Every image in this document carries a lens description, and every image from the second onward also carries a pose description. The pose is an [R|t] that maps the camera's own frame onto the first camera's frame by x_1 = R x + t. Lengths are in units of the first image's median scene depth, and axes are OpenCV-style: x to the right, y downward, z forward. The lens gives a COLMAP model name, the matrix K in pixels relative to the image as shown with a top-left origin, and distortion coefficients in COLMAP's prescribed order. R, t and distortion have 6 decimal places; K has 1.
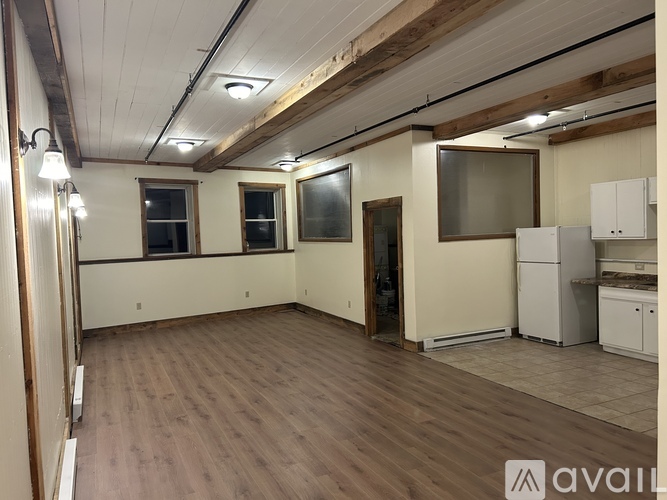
lens RADIAL K [[503.9, 0, 334.6], [0, 503.9, 252.5], [0, 0, 1]] dist [0.038229, -0.023503]
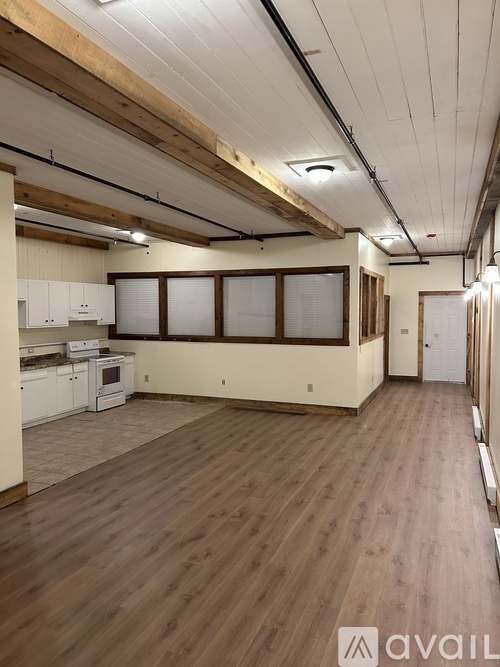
lens RADIAL K [[503.9, 0, 253.6], [0, 503.9, 330.3], [0, 0, 1]] dist [0.038229, -0.023503]
pose [[-0.685265, -0.002217, 0.728291, -0.706949], [0.054774, 0.997006, 0.054572, -0.064116], [-0.726231, 0.077288, -0.683092, 1.547284]]
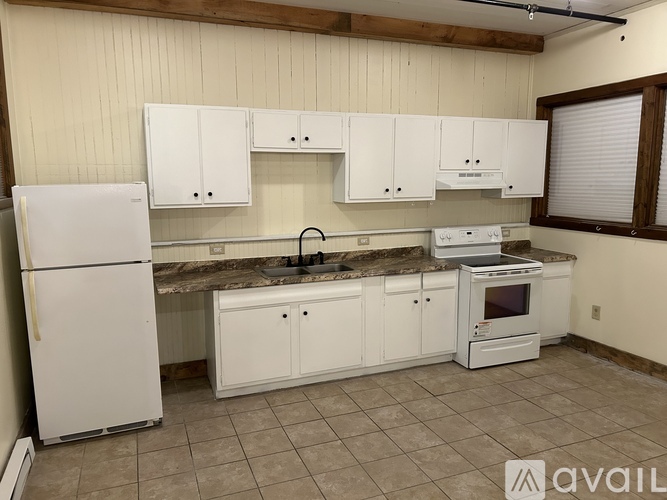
lens RADIAL K [[503.9, 0, 333.3], [0, 503.9, 249.2], [0, 0, 1]] dist [0.038229, -0.023503]
pose [[0.064782, -0.111919, 0.991603, -0.022277], [0.052326, 0.992705, 0.108625, -0.040930], [-0.996527, 0.044850, 0.070166, 0.997372]]
